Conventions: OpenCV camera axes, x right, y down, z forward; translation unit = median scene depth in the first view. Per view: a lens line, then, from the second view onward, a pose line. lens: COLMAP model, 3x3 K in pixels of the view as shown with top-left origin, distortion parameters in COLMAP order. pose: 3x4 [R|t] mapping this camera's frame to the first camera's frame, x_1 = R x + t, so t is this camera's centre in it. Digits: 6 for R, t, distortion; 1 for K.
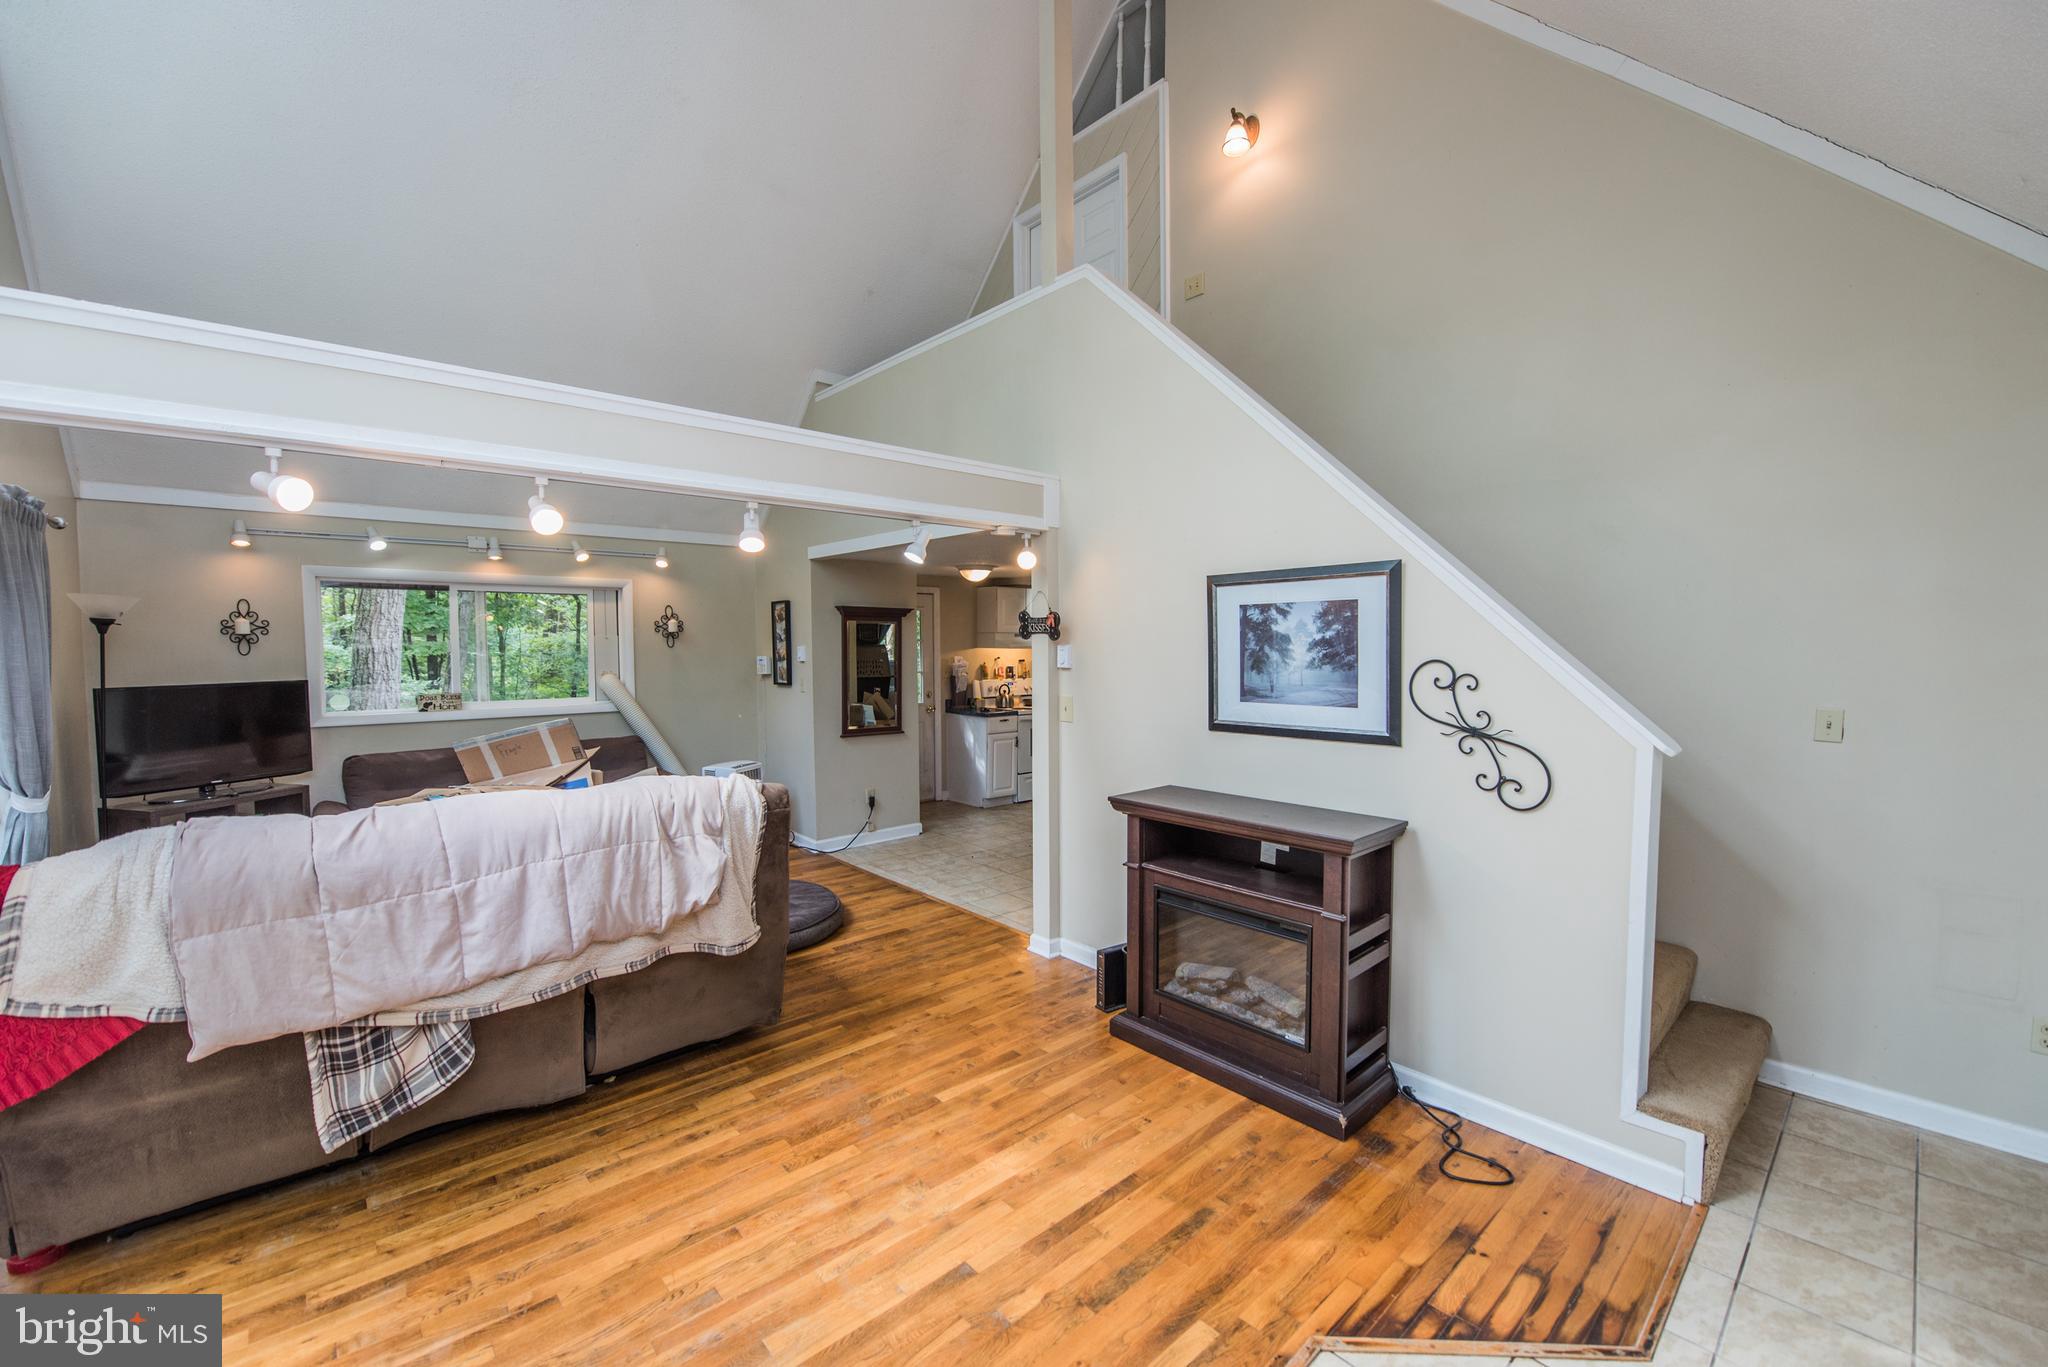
lens RADIAL K [[817.2, 0, 1038.1], [0, 817.2, 686.6], [0, 0, 1]] dist [-0.018213, -0.002694]
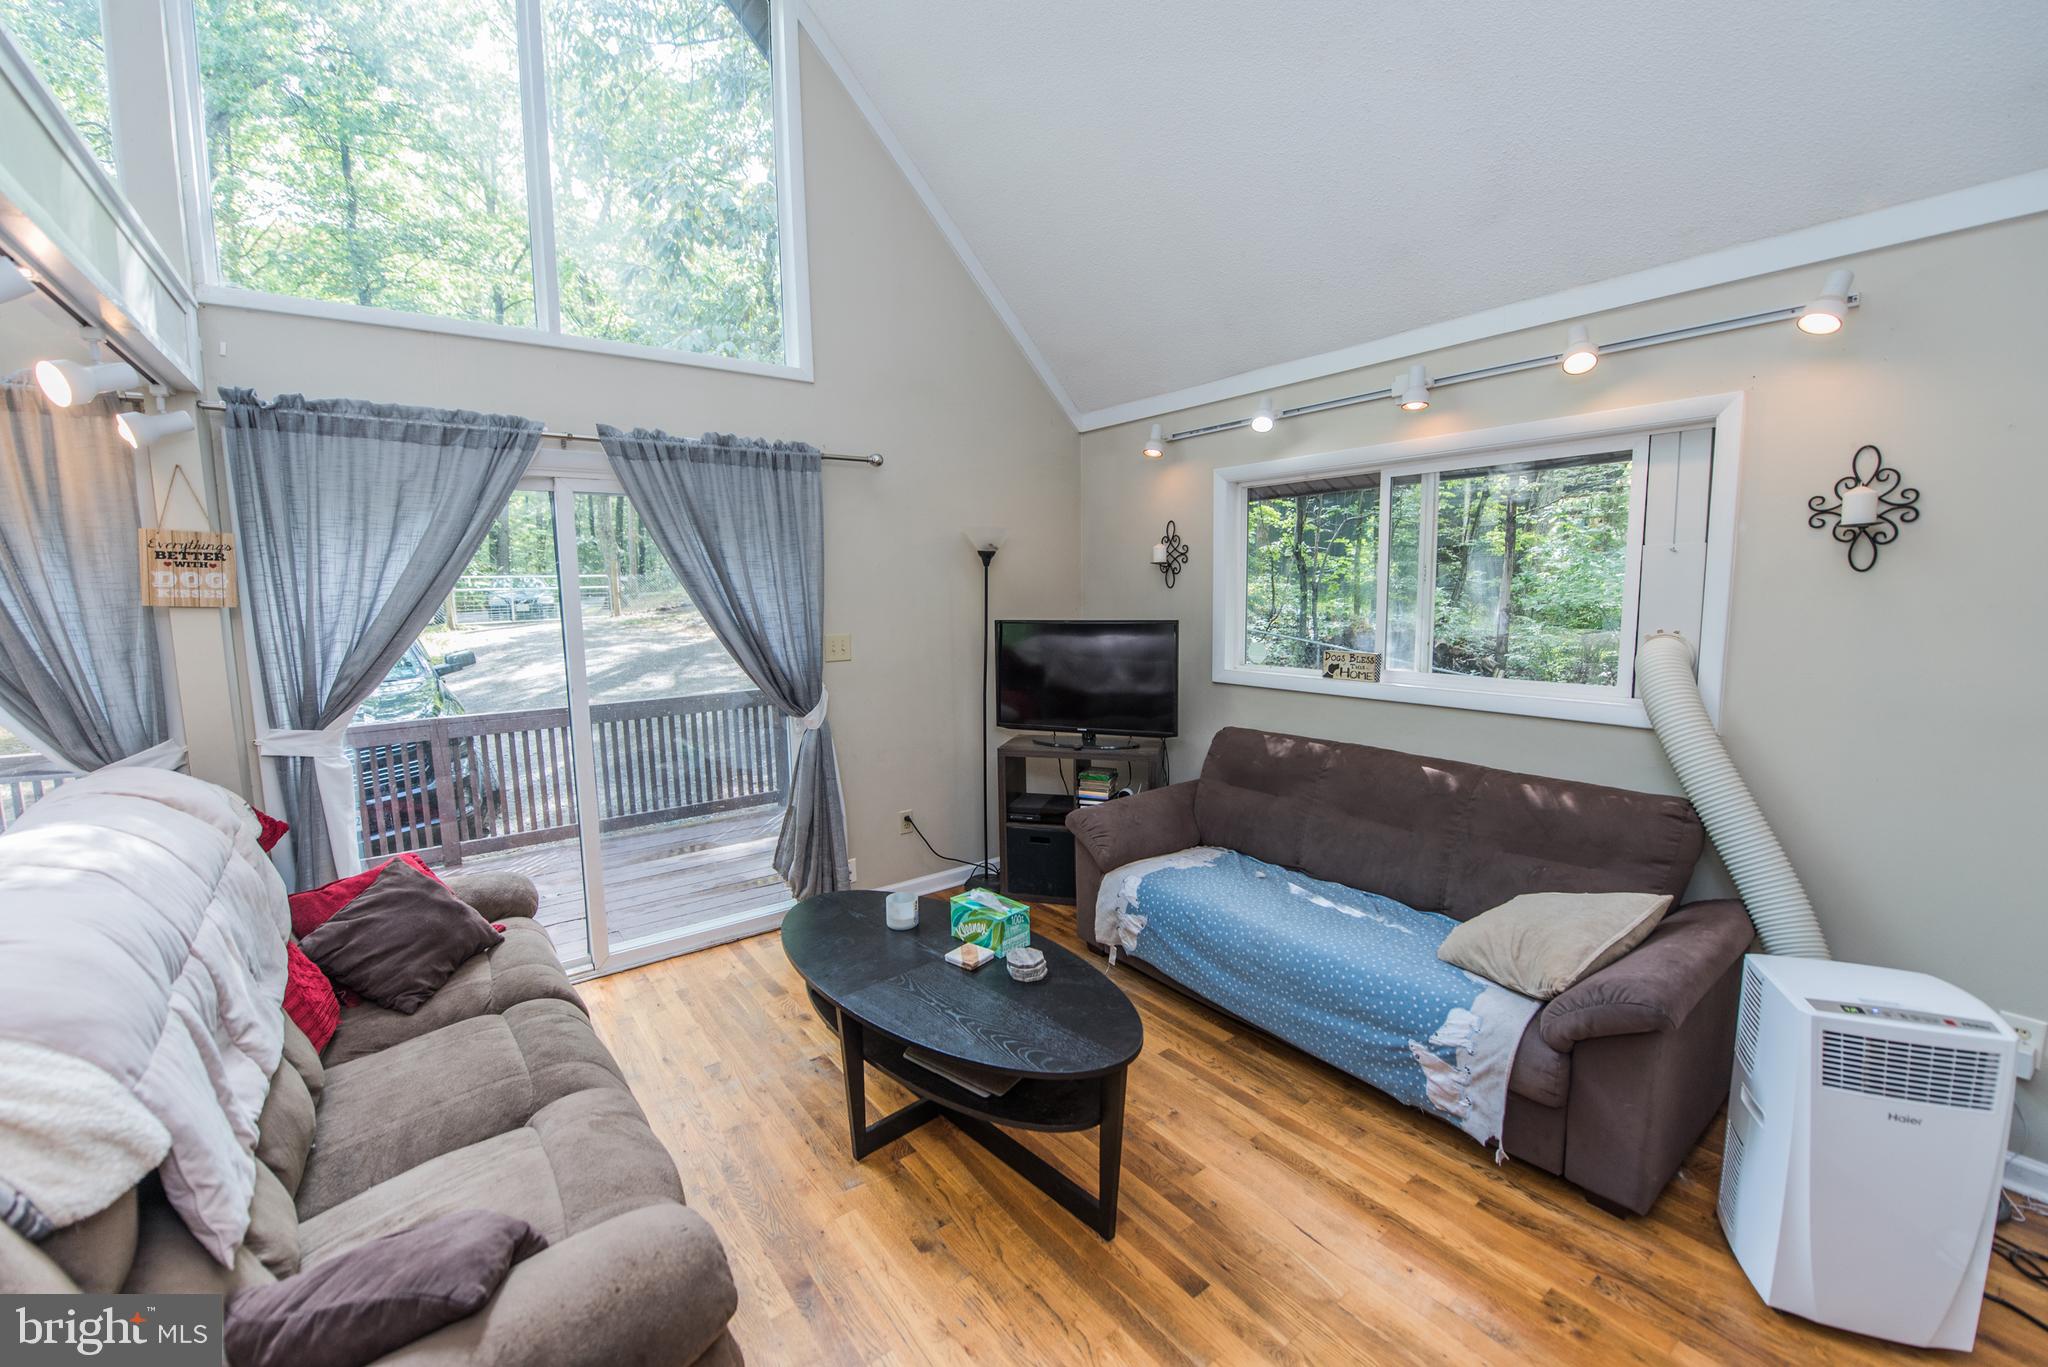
lens RADIAL K [[817.2, 0, 1024.1], [0, 817.2, 685.1], [0, 0, 1]] dist [-0.018213, -0.002694]
pose [[-0.086387, 0.116805, -0.989391, -0.169182], [-0.040493, 0.991871, 0.120633, -0.053079], [0.995438, 0.050485, -0.080955, 1.359909]]
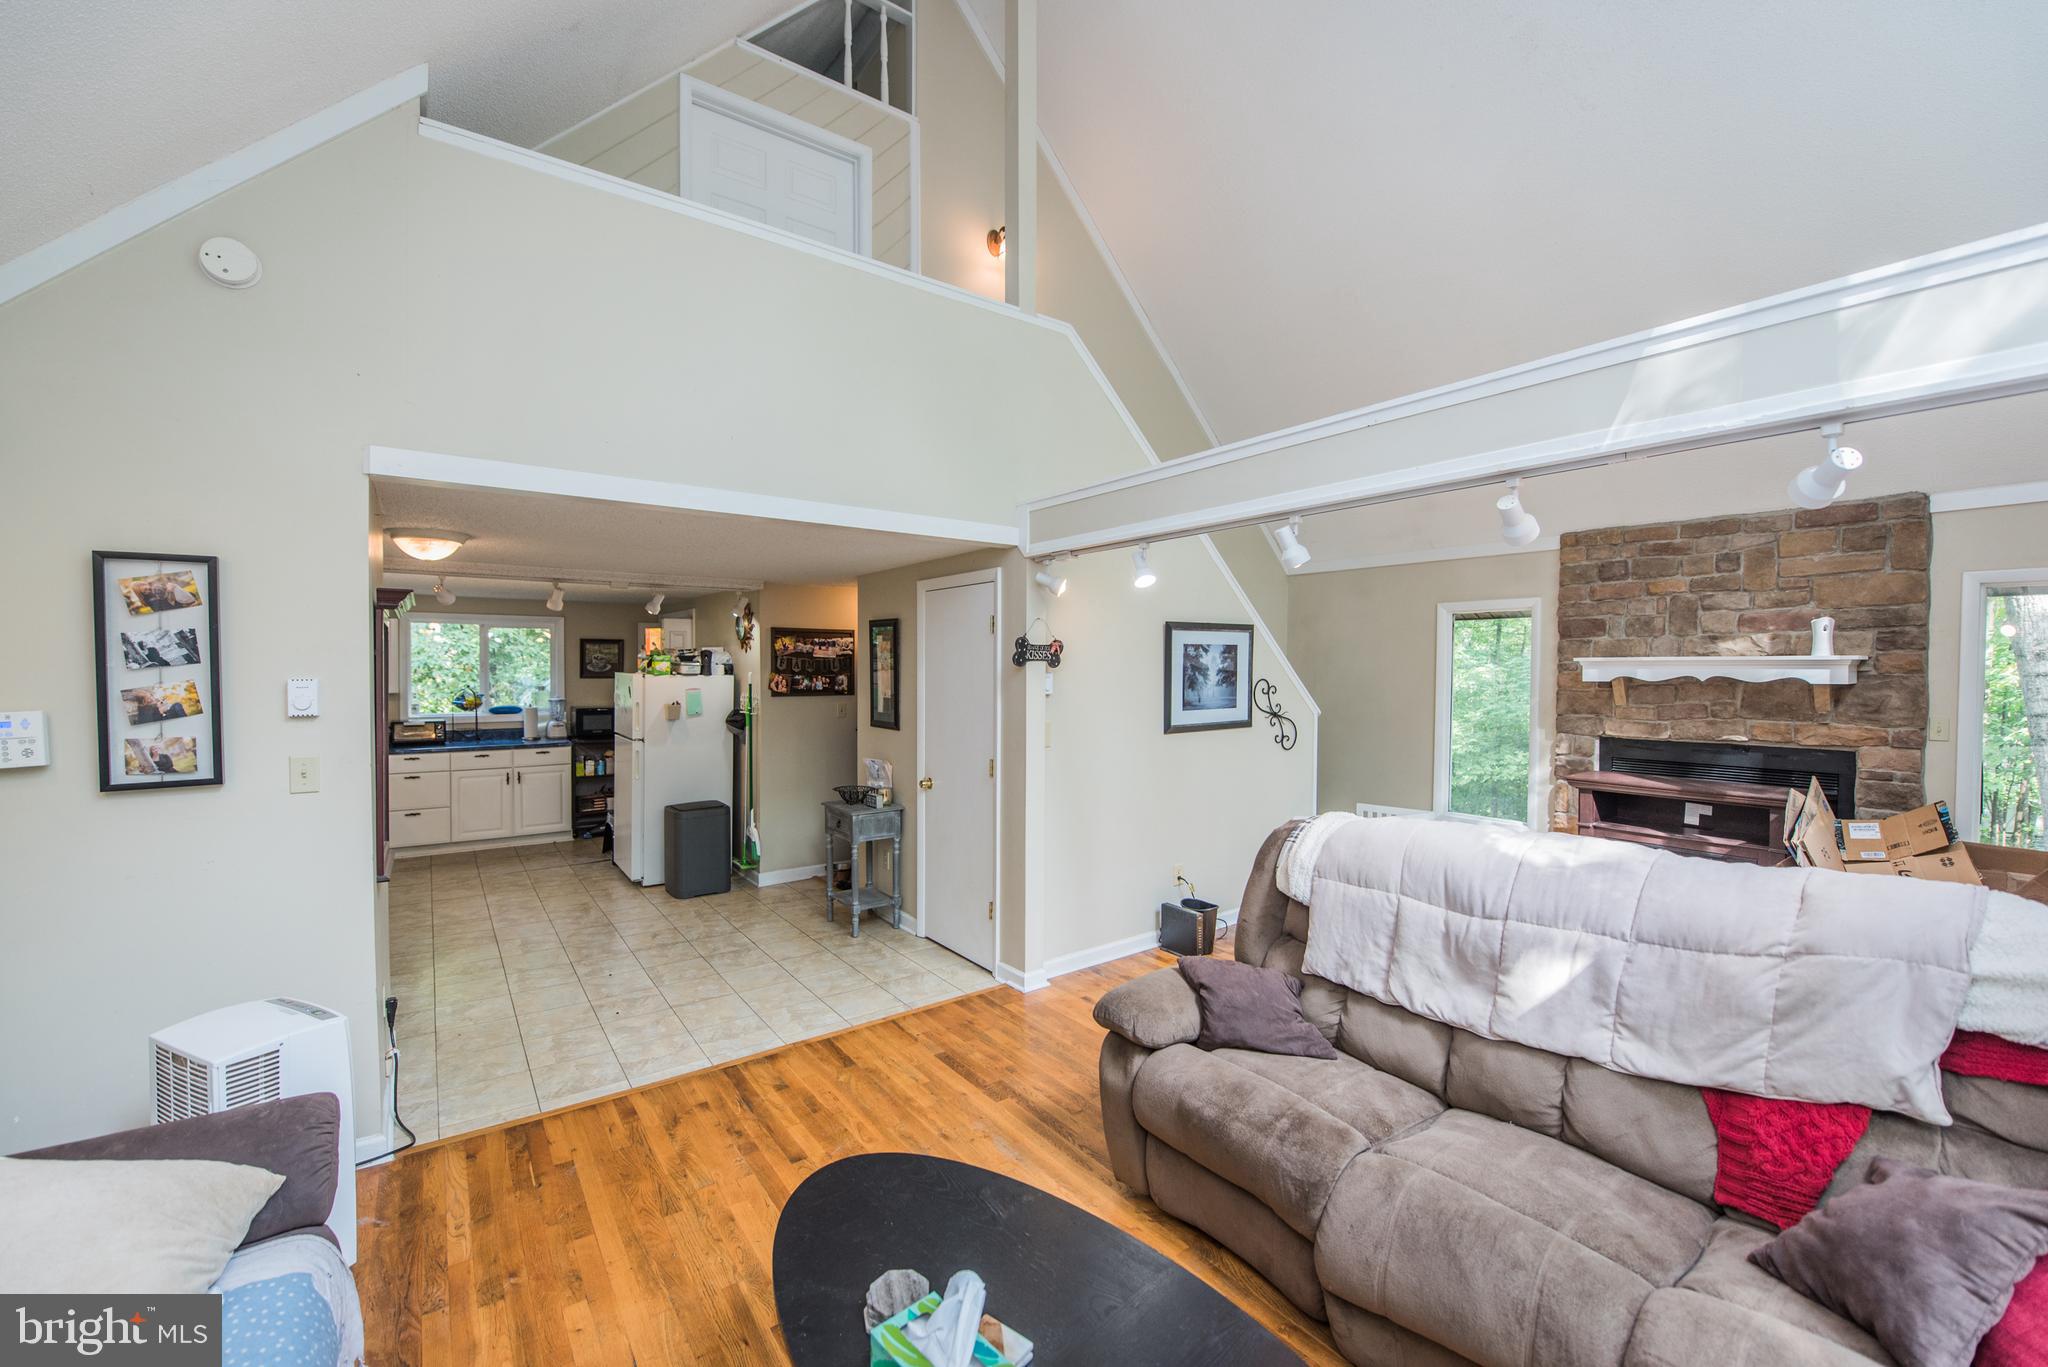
lens RADIAL K [[817.2, 0, 994.3], [0, 817.2, 685.9], [0, 0, 1]] dist [-0.018213, -0.002694]
pose [[0.108388, -0.018607, 0.993935, -1.274513], [0.053494, 0.998485, 0.012858, -0.064171], [-0.992668, 0.051776, 0.109219, 1.219840]]
